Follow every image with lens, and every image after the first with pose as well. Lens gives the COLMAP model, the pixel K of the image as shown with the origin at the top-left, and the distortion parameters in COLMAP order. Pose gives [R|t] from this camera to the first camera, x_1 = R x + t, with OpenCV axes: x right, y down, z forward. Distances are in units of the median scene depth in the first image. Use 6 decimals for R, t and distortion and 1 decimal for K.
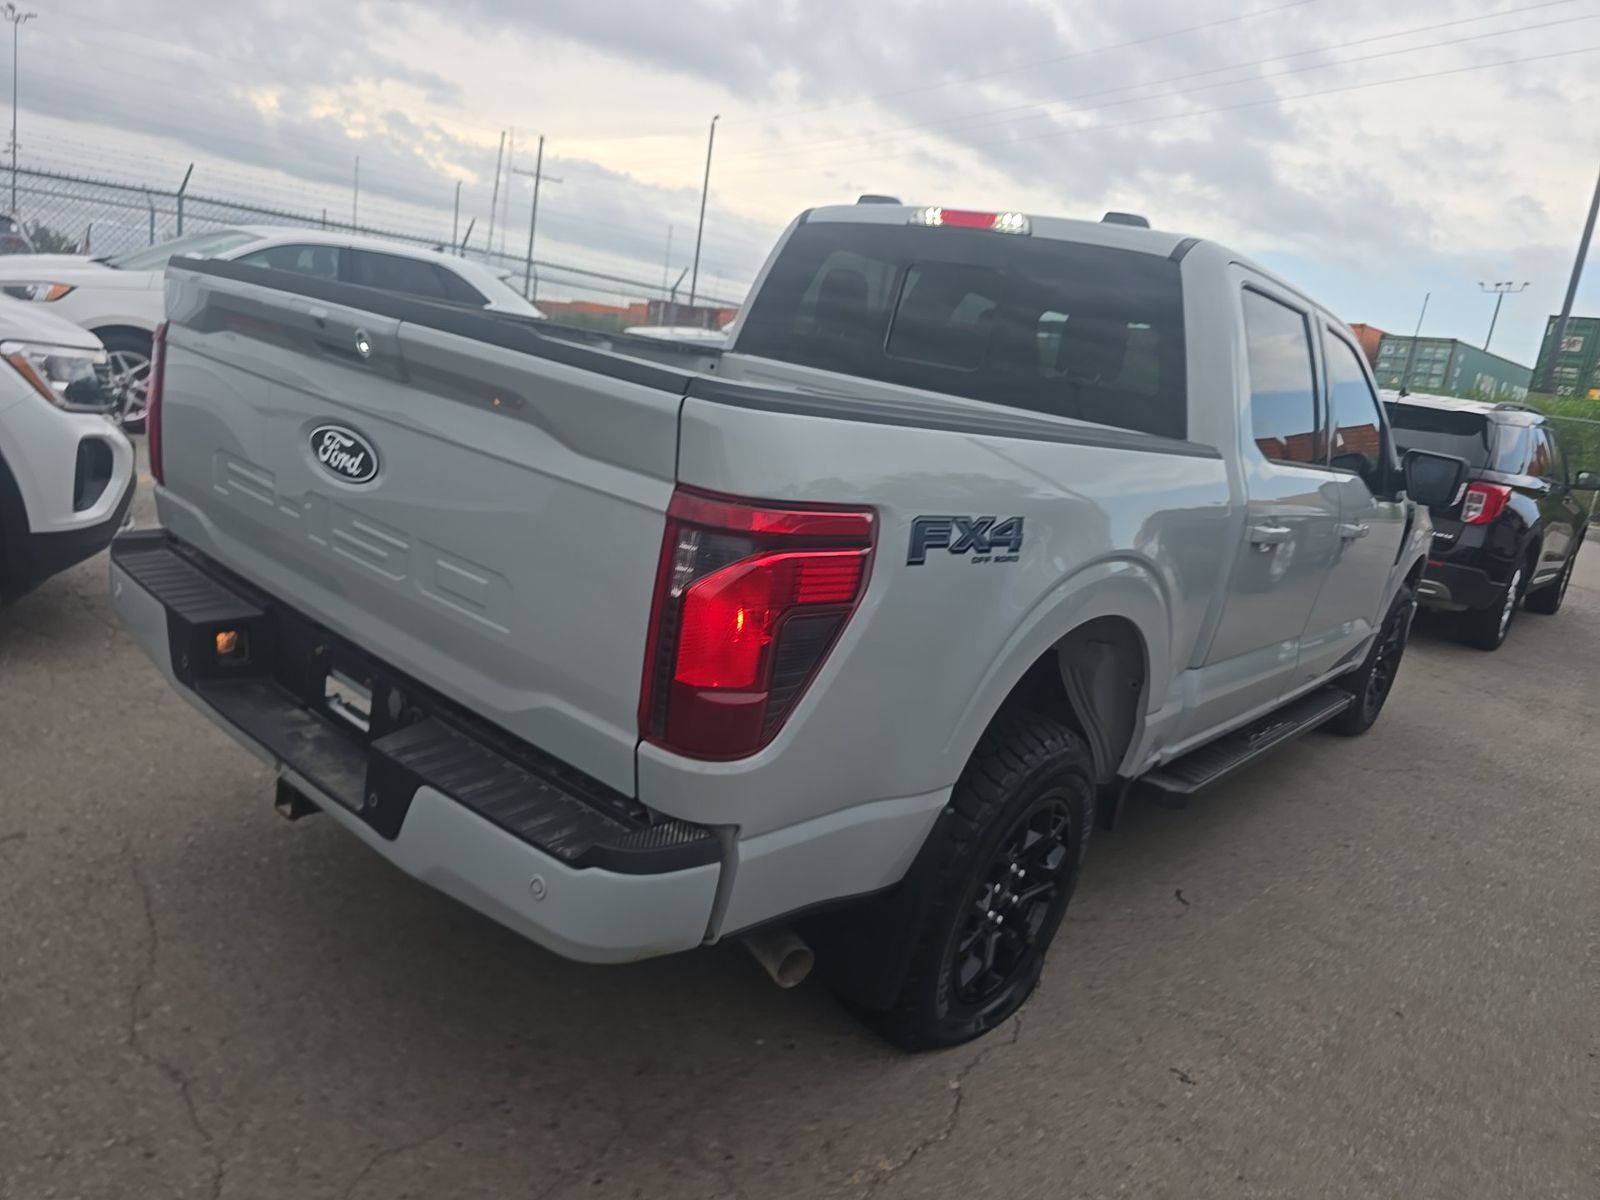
lens RADIAL K [[1080.3, 0, 800.3], [0, 1080.3, 595.8], [0, 0, 1]] dist [0.055486, -0.055832]
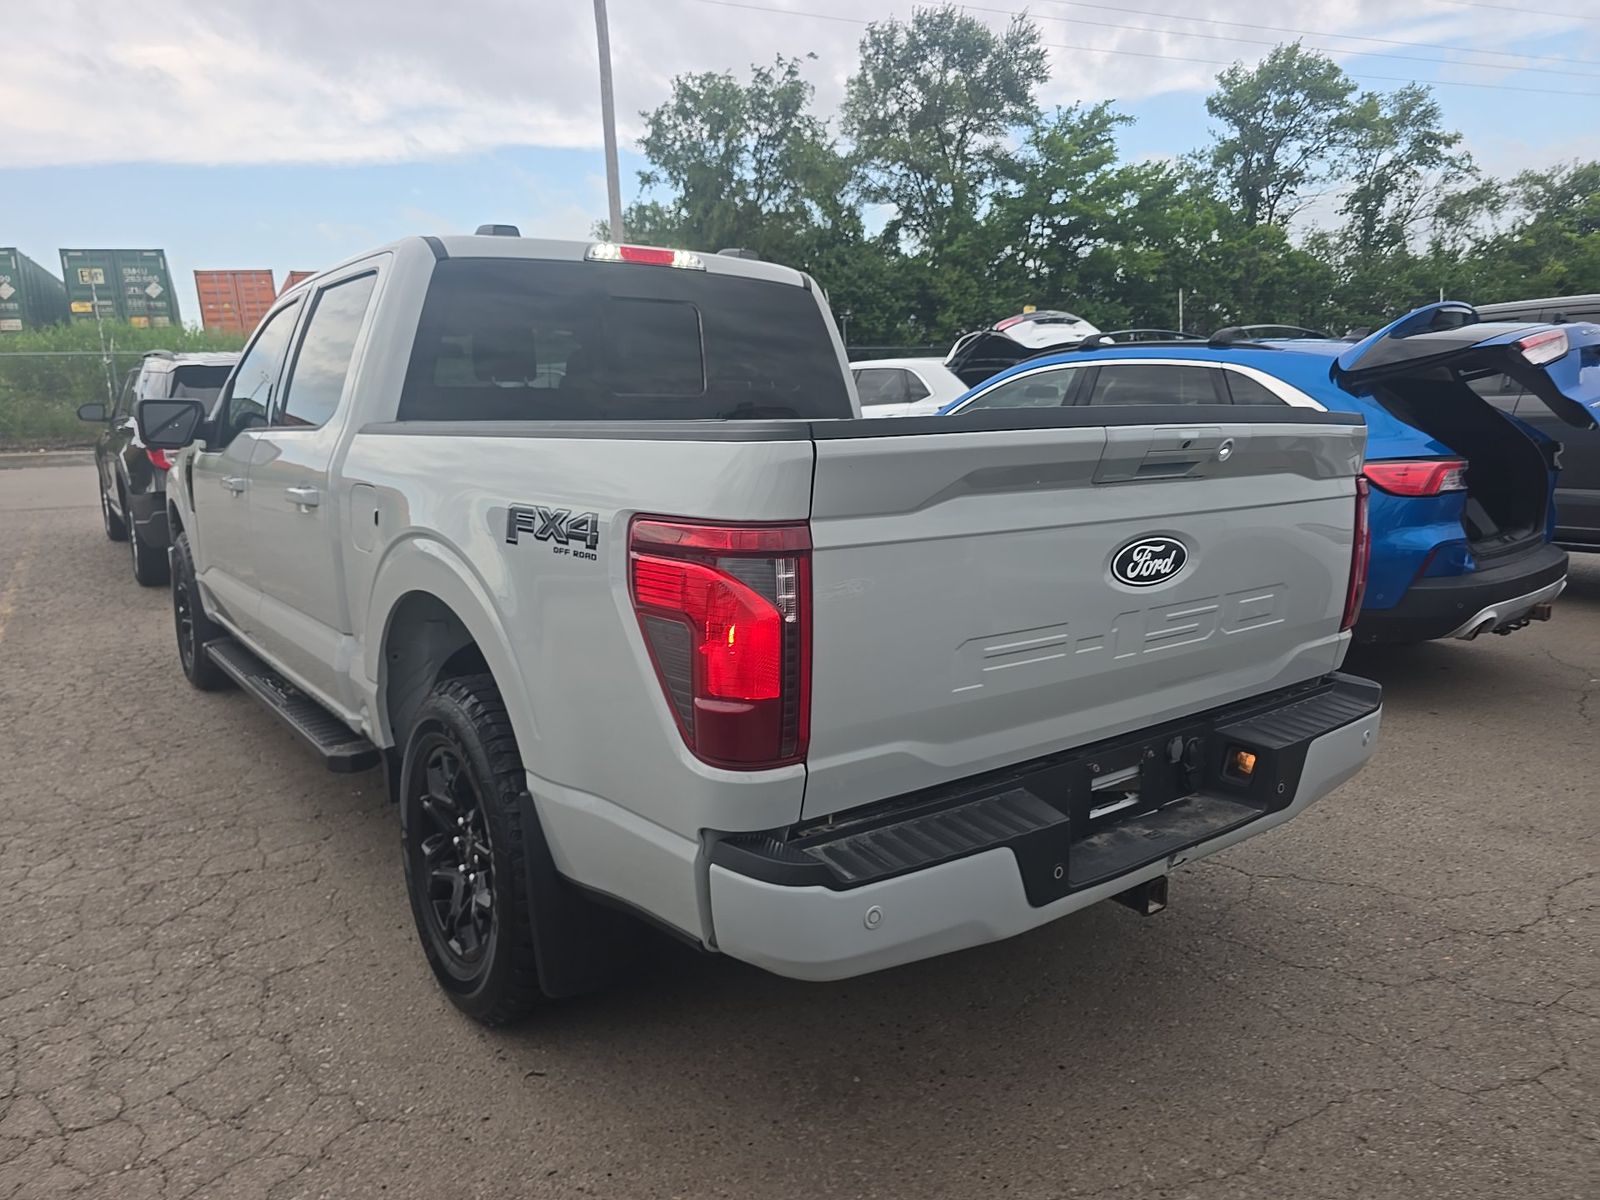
lens RADIAL K [[1081.7, 0, 800.0], [0, 1081.7, 600.0], [0, 0, 1]] dist [0.068525, -0.086247]
pose [[0.215387, -0.334978, 0.917278, -0.921681], [0.264271, 0.924269, 0.275478, -0.297880], [-0.940090, 0.183076, 0.287600, 0.635215]]
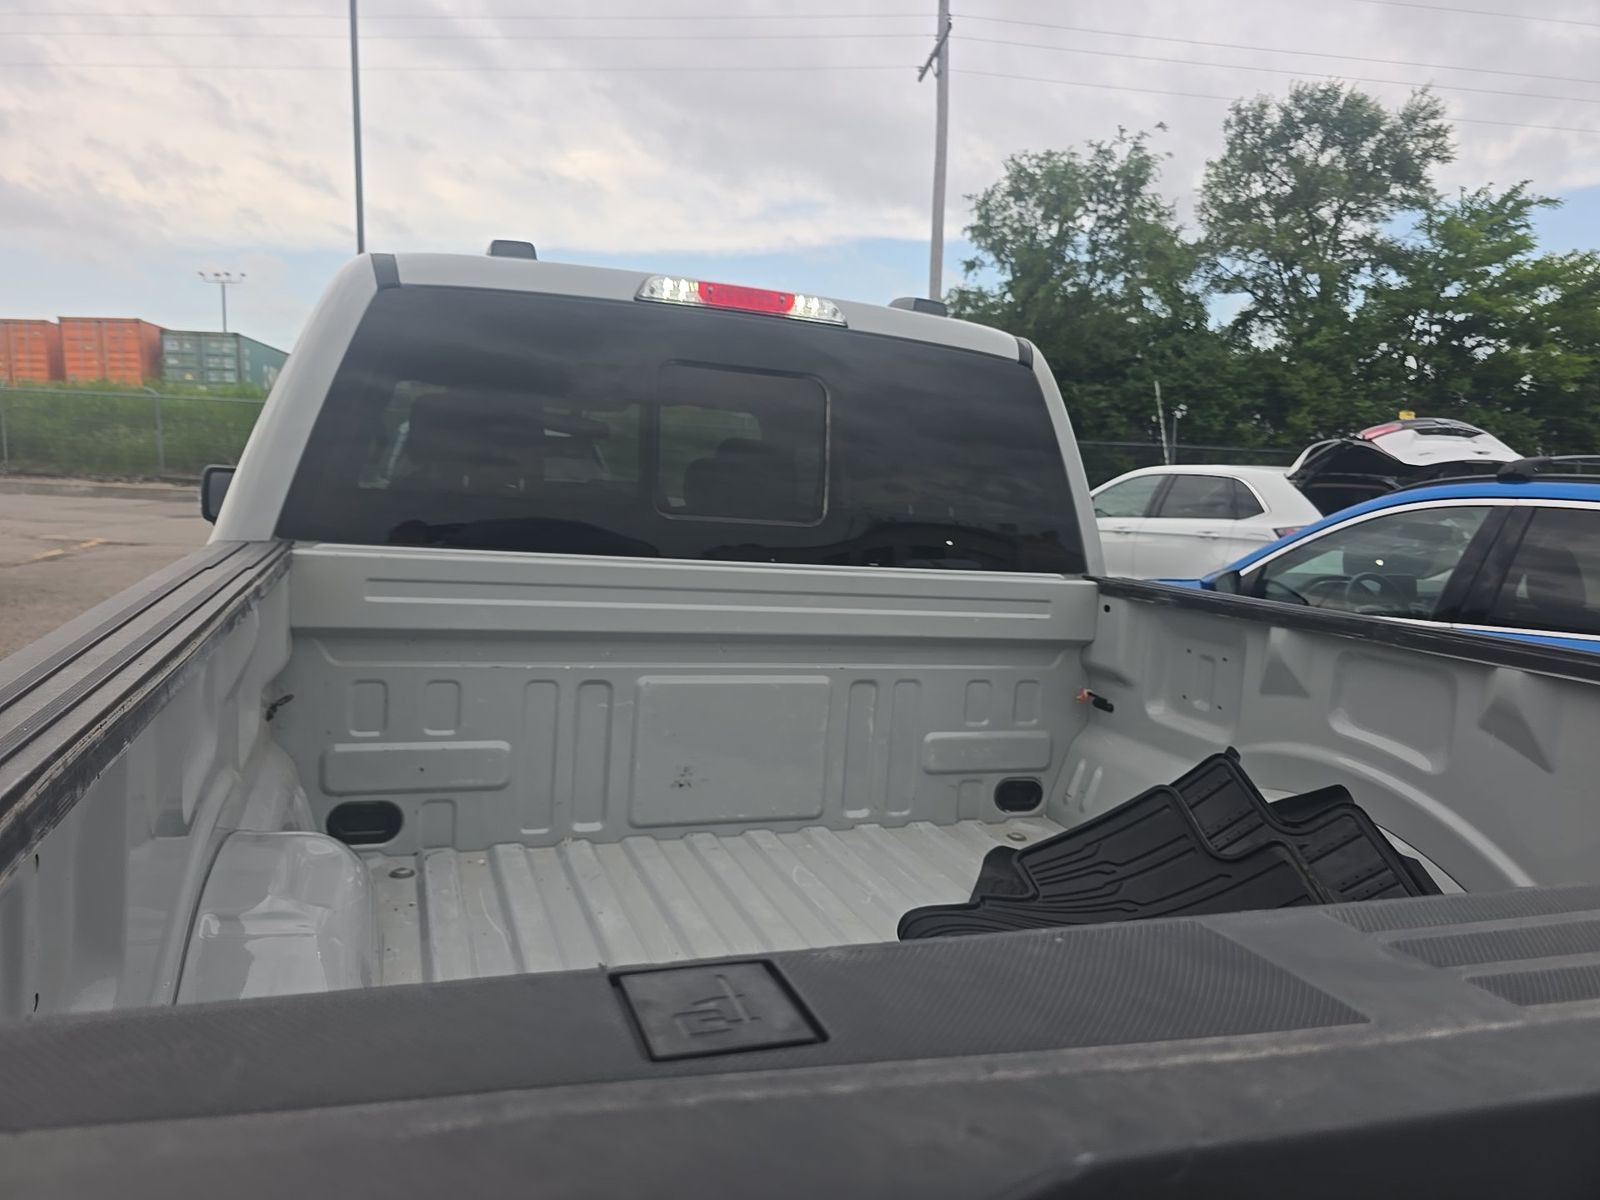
lens RADIAL K [[1078.0, 0, 801.6], [0, 1078.0, 595.7], [0, 0, 1]] dist [0.050239, -0.056212]
pose [[0.495347, -0.226358, 0.838686, -0.431350], [0.214662, 0.967409, 0.134316, -0.261438], [-0.841755, 0.113500, 0.527793, 0.667487]]
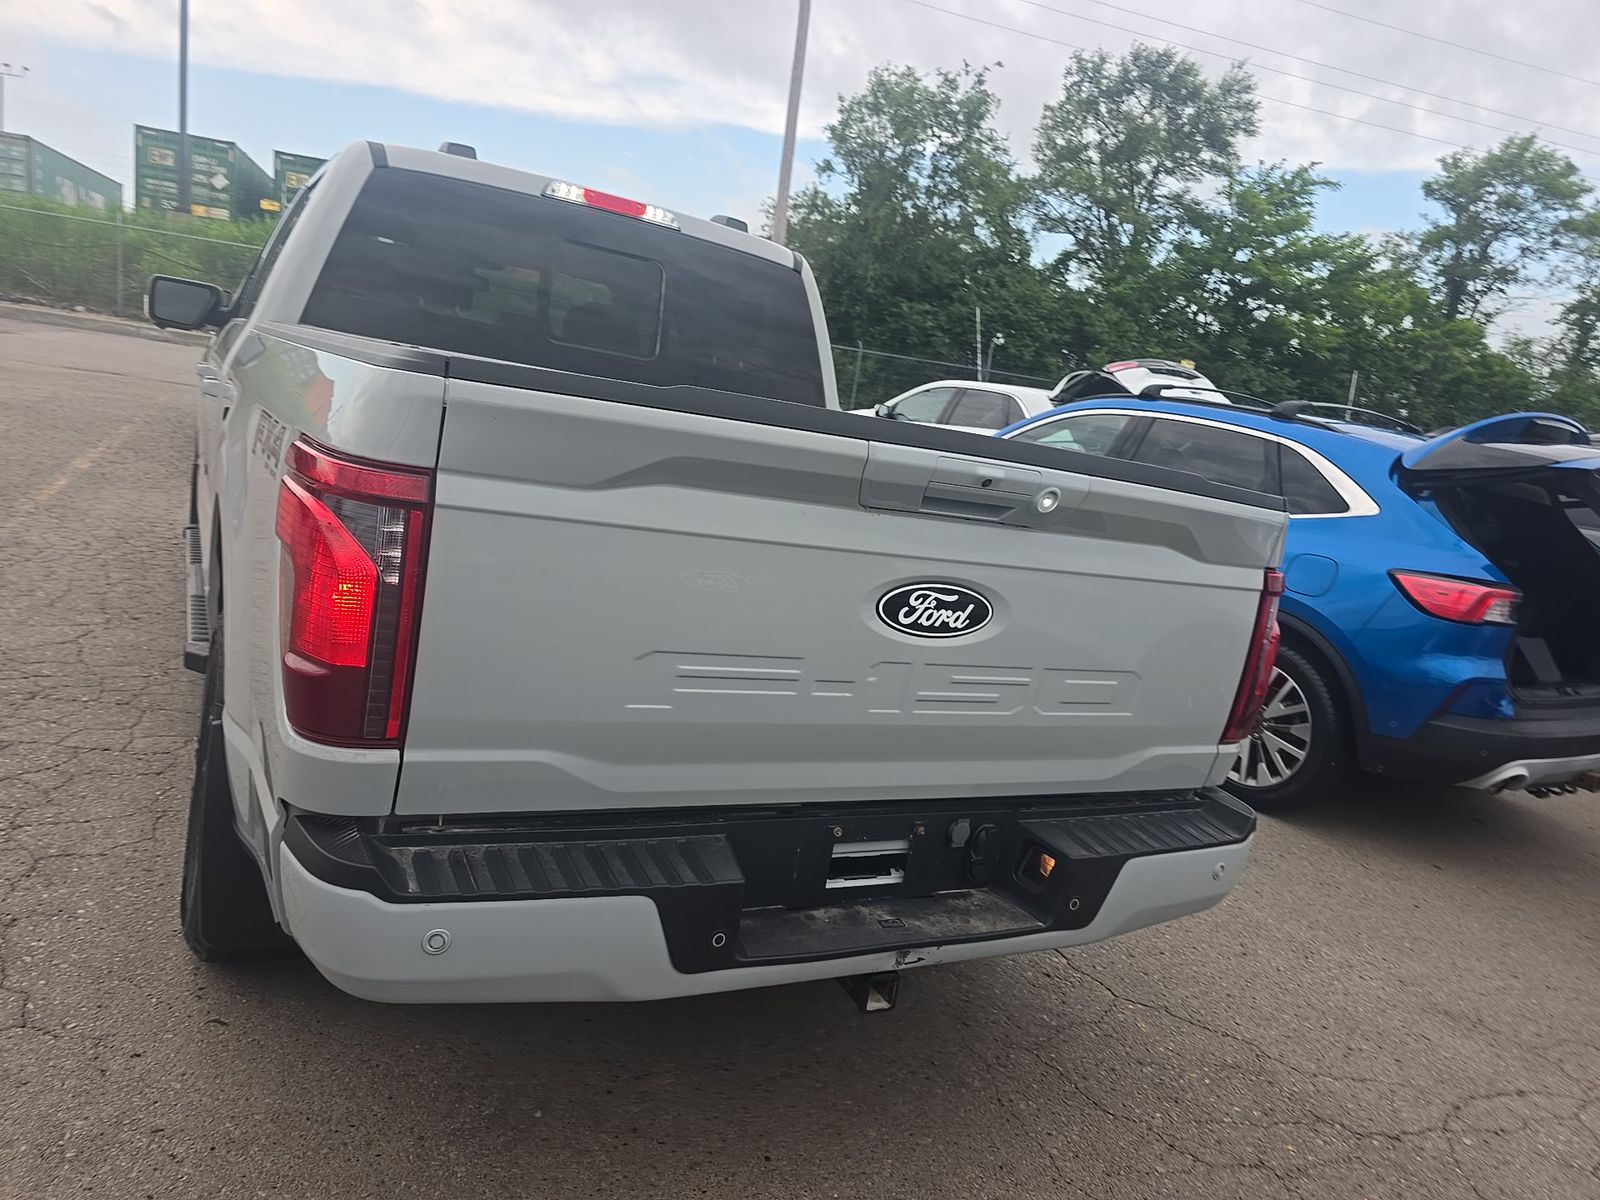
lens RADIAL K [[1080.3, 0, 800.3], [0, 1080.3, 595.8], [0, 0, 1]] dist [0.055486, -0.055832]
pose [[0.379466, -0.268310, 0.885446, -0.787144], [0.104964, 0.963332, 0.246928, -0.235596], [-0.919232, -0.000760, 0.393715, 0.463412]]
